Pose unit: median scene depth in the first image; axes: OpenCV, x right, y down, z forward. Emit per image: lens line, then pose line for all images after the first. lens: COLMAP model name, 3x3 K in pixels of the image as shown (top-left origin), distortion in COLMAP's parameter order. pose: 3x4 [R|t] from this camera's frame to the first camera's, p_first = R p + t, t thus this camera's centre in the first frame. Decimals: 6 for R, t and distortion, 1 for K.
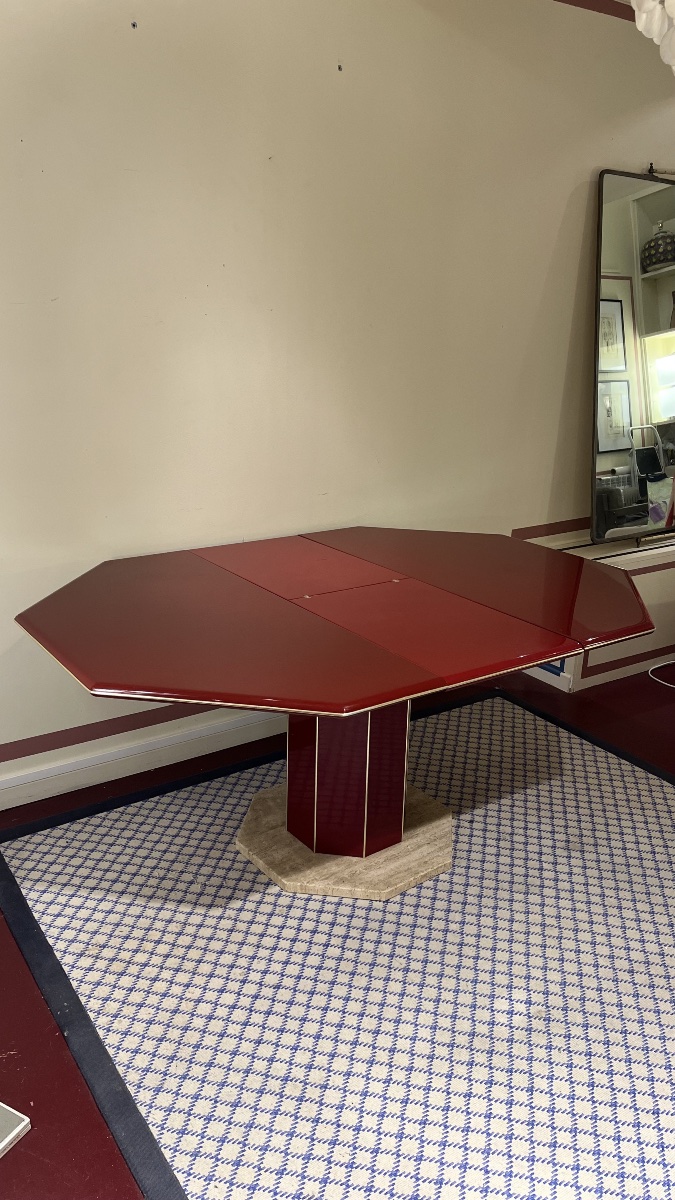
lens RADIAL K [[943.7, 0, 310.9], [0, 943.7, 596.6], [0, 0, 1]] dist [0.031443, -0.028541]
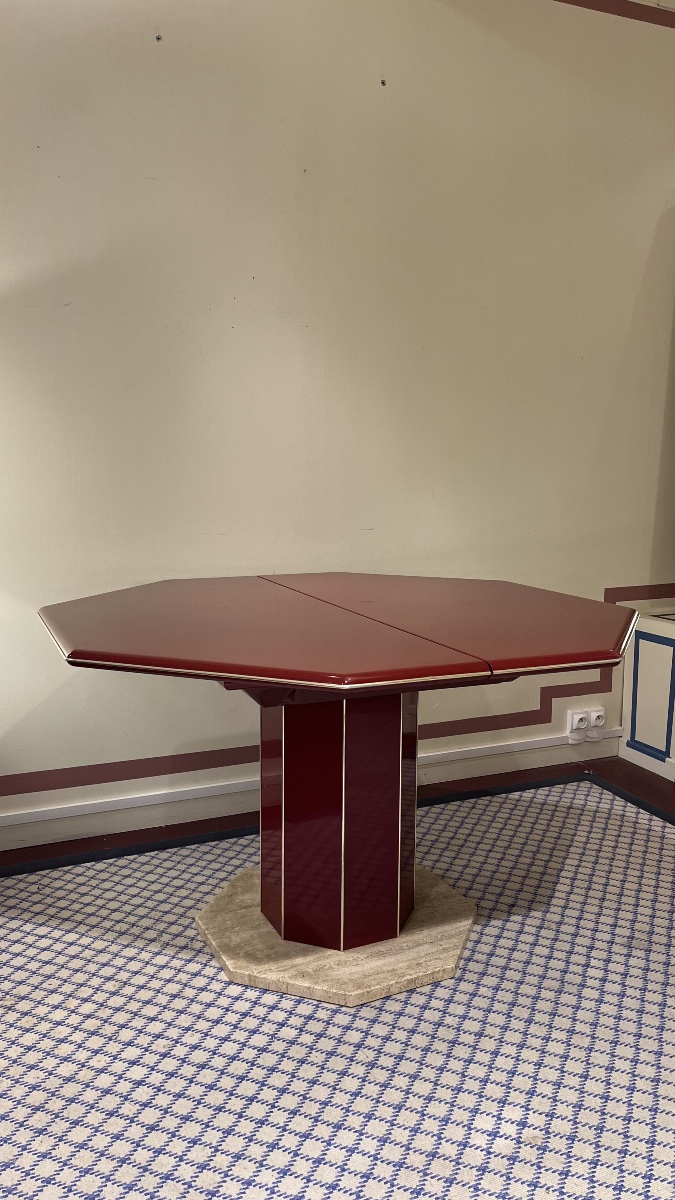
lens RADIAL K [[943.7, 0, 314.2], [0, 943.7, 582.1], [0, 0, 1]] dist [0.031443, -0.028541]
pose [[0.981795, 0.015436, -0.189314, 0.187487], [-0.046532, 0.985868, -0.160932, 0.127061], [0.184155, 0.166812, 0.968639, 0.167322]]
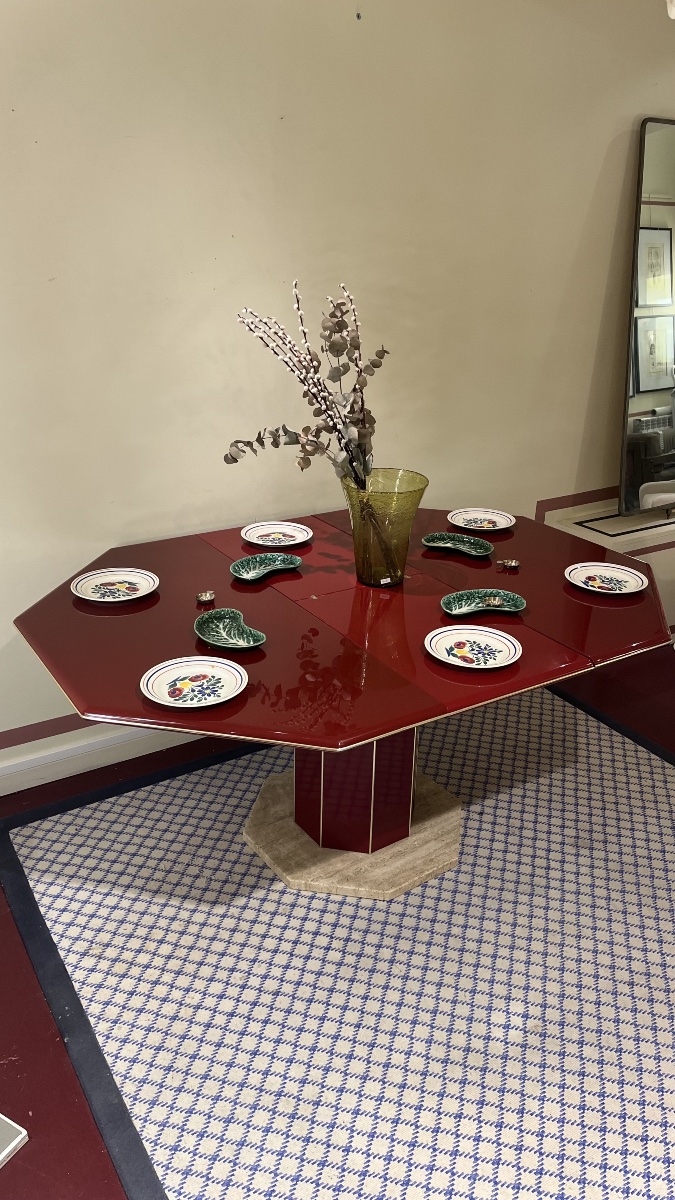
lens RADIAL K [[943.7, 0, 323.7], [0, 943.7, 600.1], [0, 0, 1]] dist [0.031443, -0.028541]
pose [[0.999587, 0.012541, -0.025840, 0.033548], [-0.010134, 0.995776, 0.091251, -0.091597], [0.026876, -0.090951, 0.995493, 0.032382]]
